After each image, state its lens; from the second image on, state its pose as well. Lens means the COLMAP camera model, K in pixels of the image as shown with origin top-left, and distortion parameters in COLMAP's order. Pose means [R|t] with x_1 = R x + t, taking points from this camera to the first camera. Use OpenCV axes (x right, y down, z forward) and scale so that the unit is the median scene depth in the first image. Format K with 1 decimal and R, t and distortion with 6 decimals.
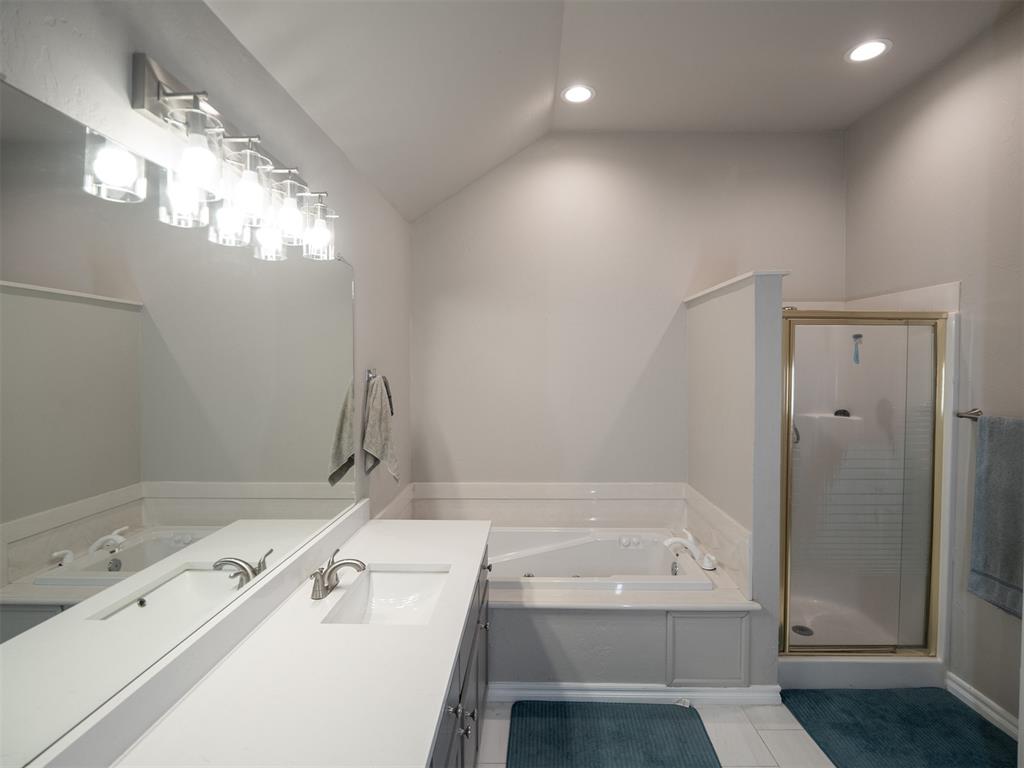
lens RADIAL K [[505.7, 0, 512.3], [0, 505.7, 378.5], [0, 0, 1]] dist [-0.006507, -0.005252]
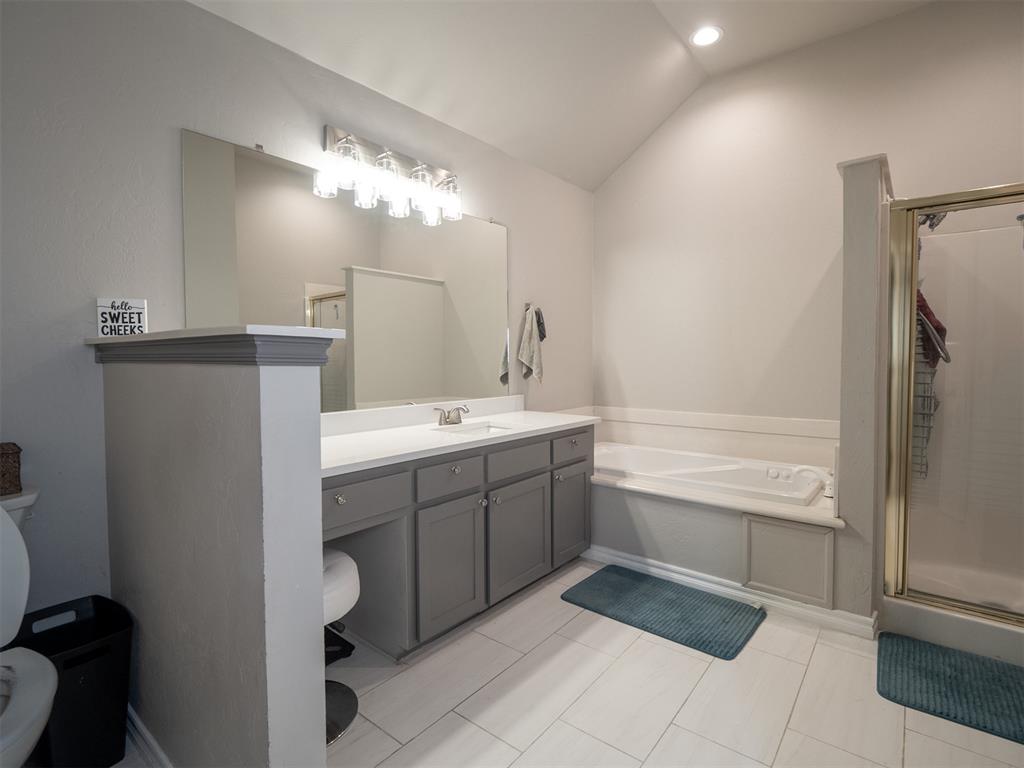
lens RADIAL K [[505.7, 0, 519.7], [0, 505.7, 379.9], [0, 0, 1]] dist [-0.006507, -0.005252]
pose [[0.795587, 0.026864, -0.605243, 0.558139], [-0.017720, 0.999621, 0.021076, 0.171318], [0.605580, -0.006042, 0.795762, -0.104046]]
